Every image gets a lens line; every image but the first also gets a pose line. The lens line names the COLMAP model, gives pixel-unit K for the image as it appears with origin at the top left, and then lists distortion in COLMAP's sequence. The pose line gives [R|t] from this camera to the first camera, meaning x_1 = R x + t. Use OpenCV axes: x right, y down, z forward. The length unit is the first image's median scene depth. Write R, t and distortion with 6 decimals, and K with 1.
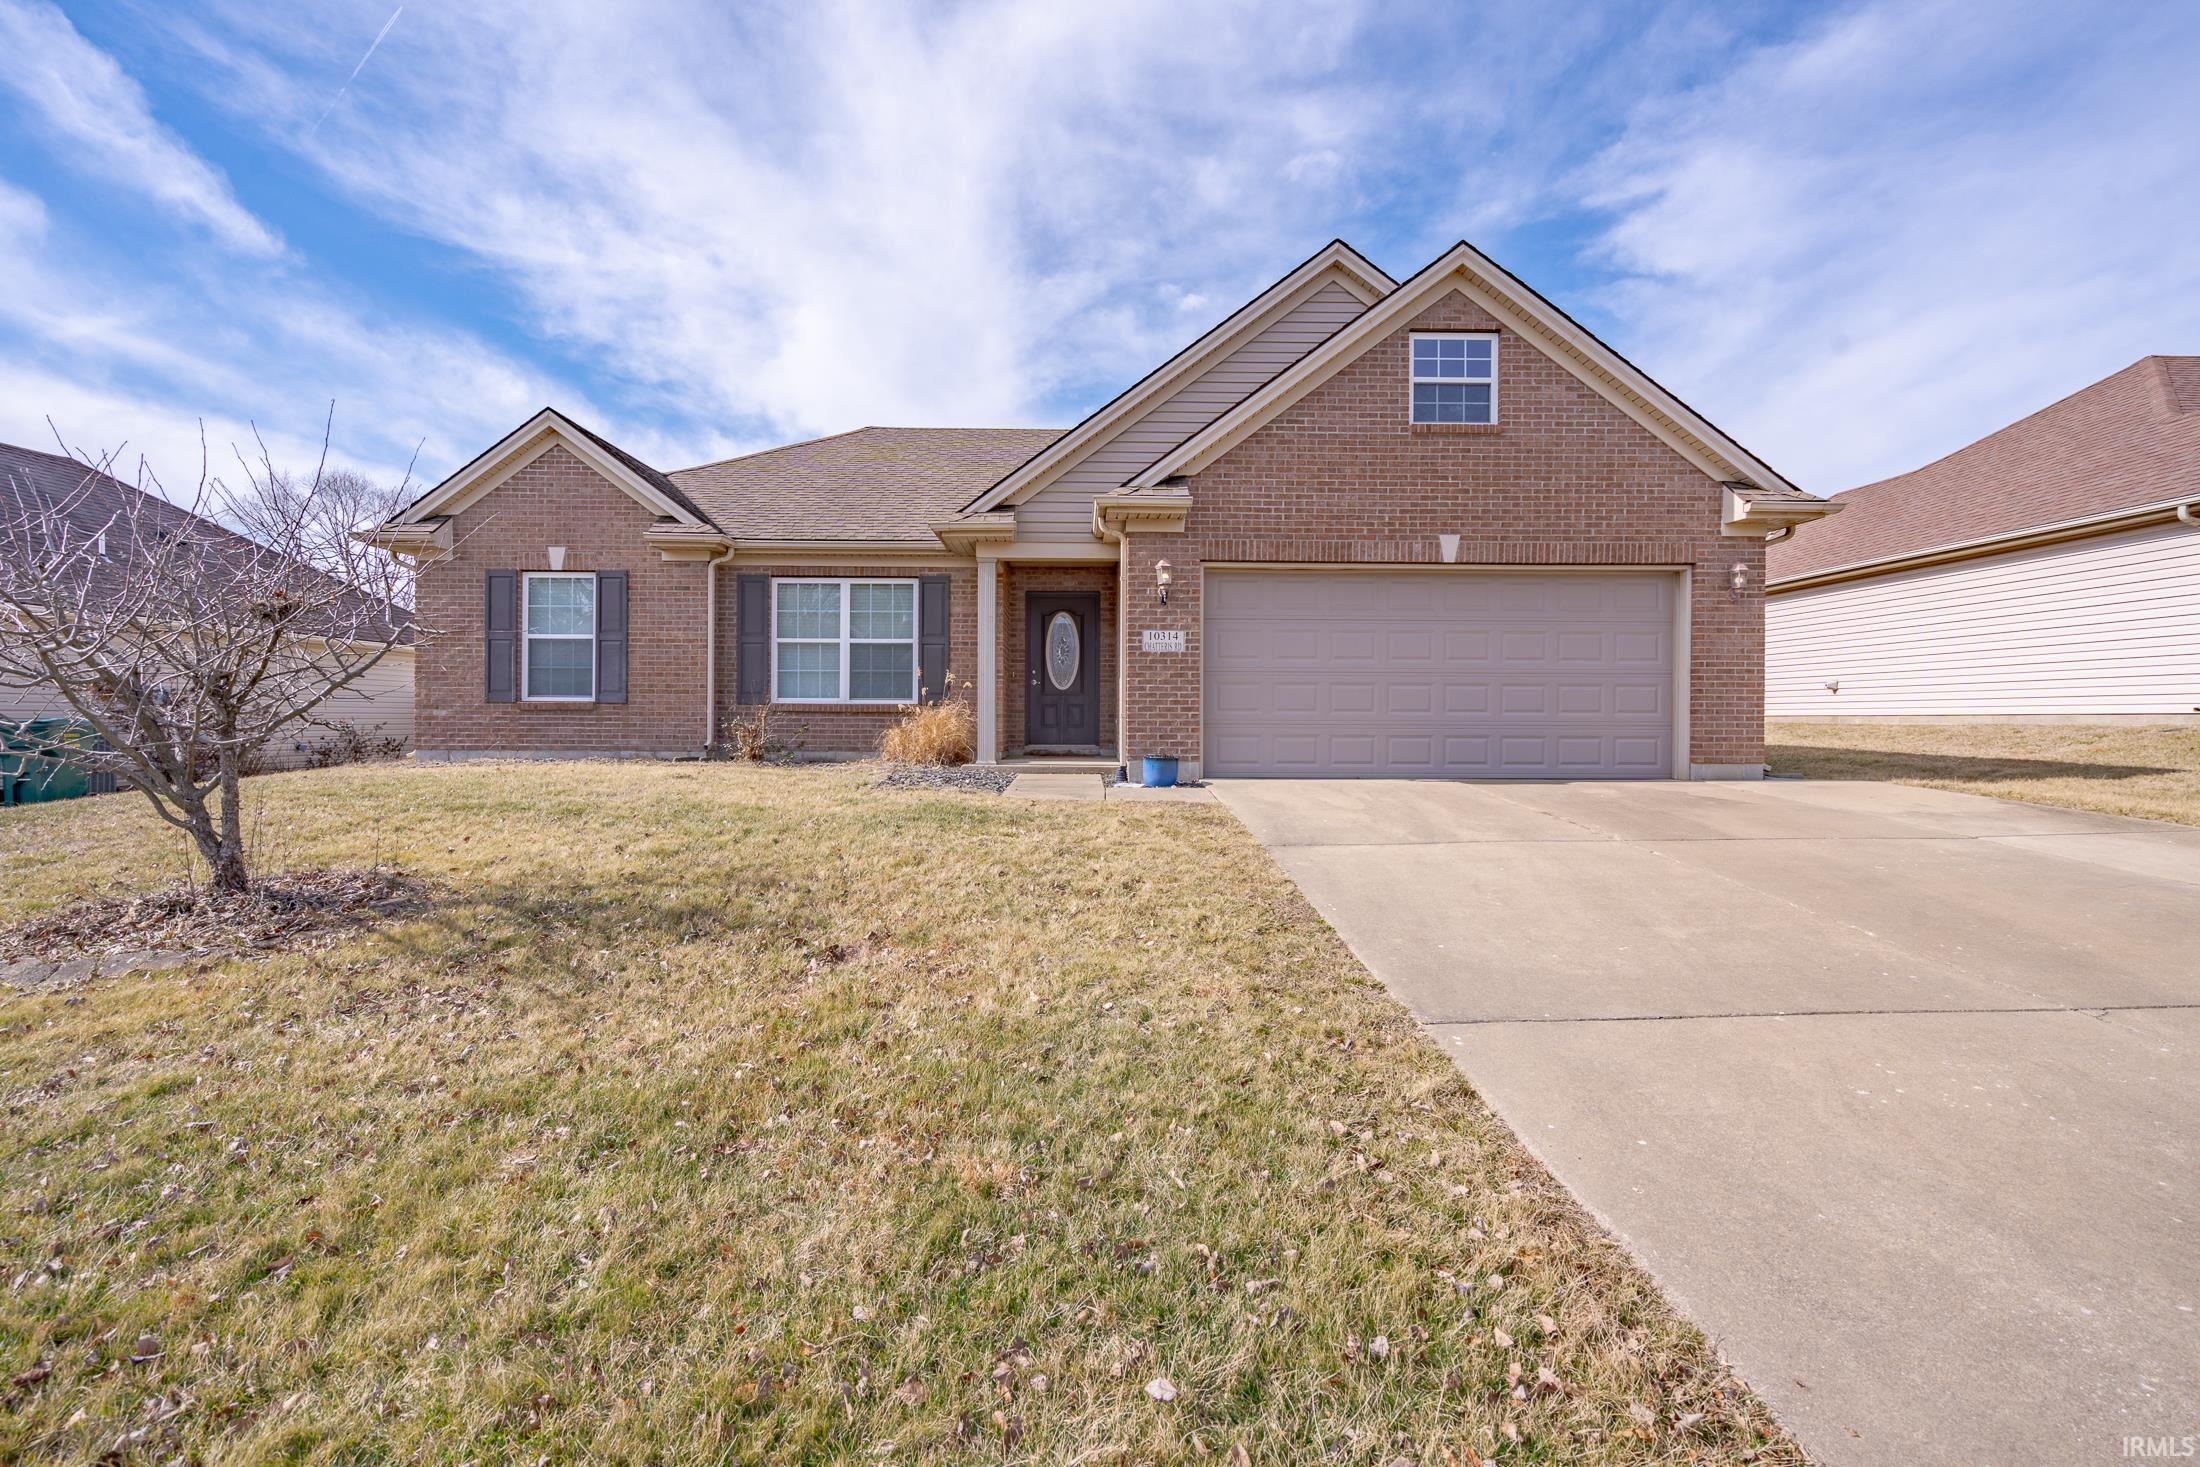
lens RADIAL K [[1086.4, 0, 1068.8], [0, 1086.4, 710.4], [0, 0, 1]] dist [-0.001220, -0.000131]
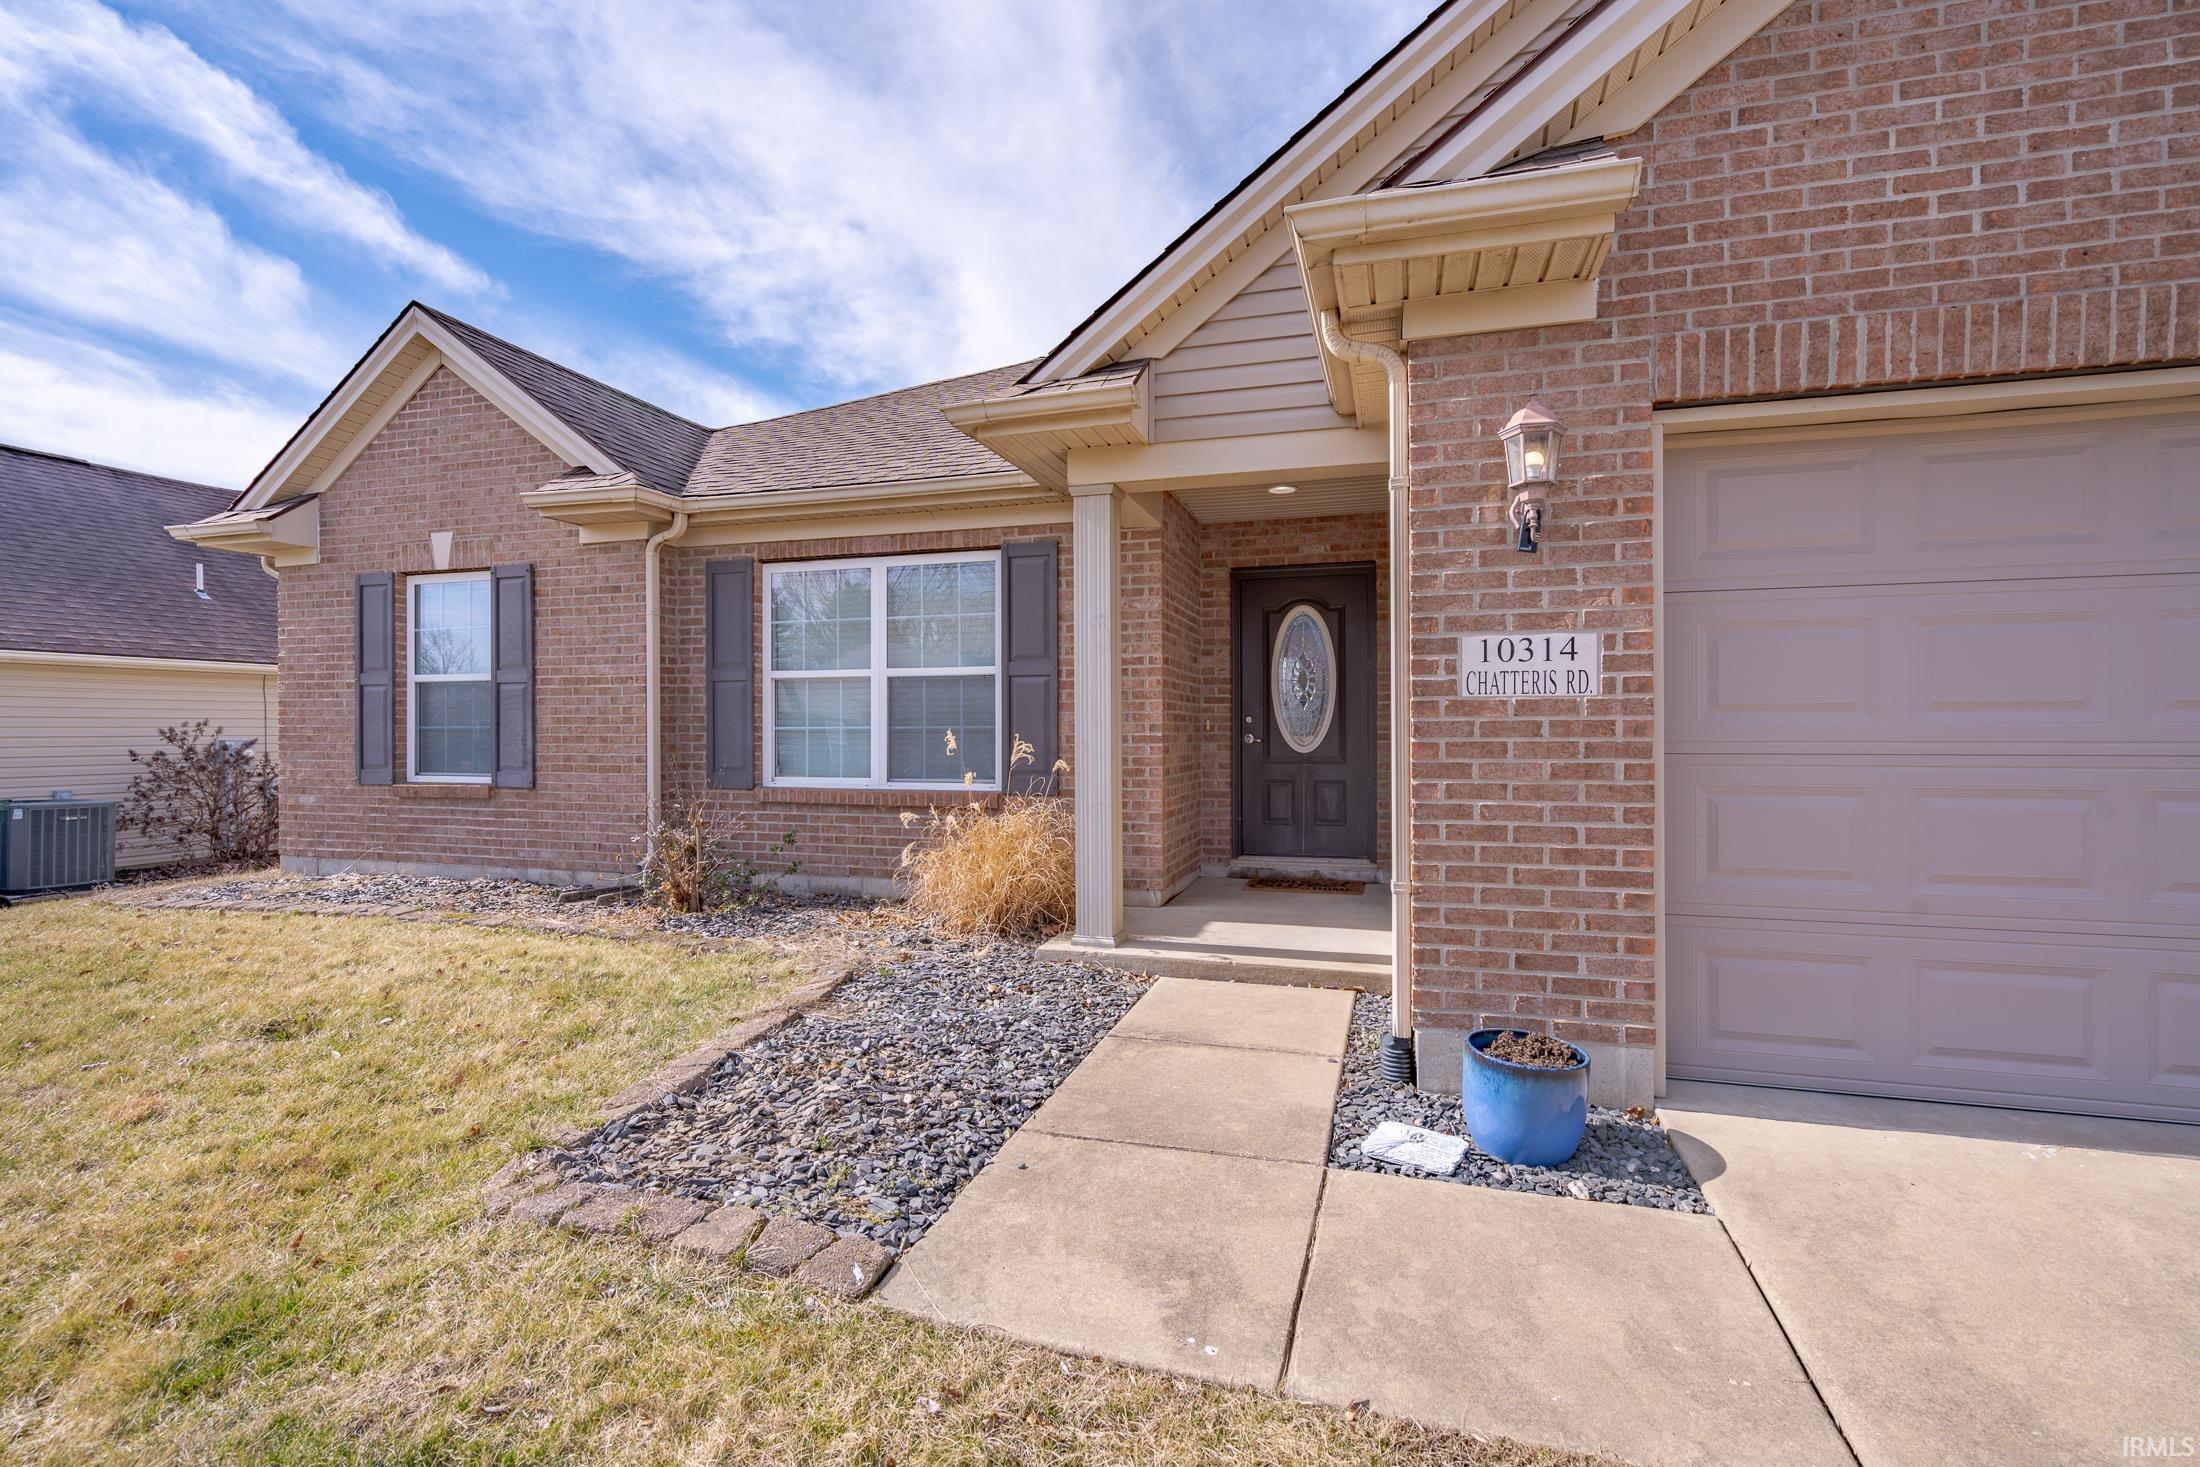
lens RADIAL K [[1018.7, 0, 1072.9], [0, 1018.7, 720.4], [0, 0, 1]] dist [-0.000819, -0.000294]
pose [[0.953285, -0.009729, -0.301914, 0.041180], [0.010751, 0.999941, 0.001724, -0.041232], [0.301880, -0.004890, 0.953333, 0.558287]]
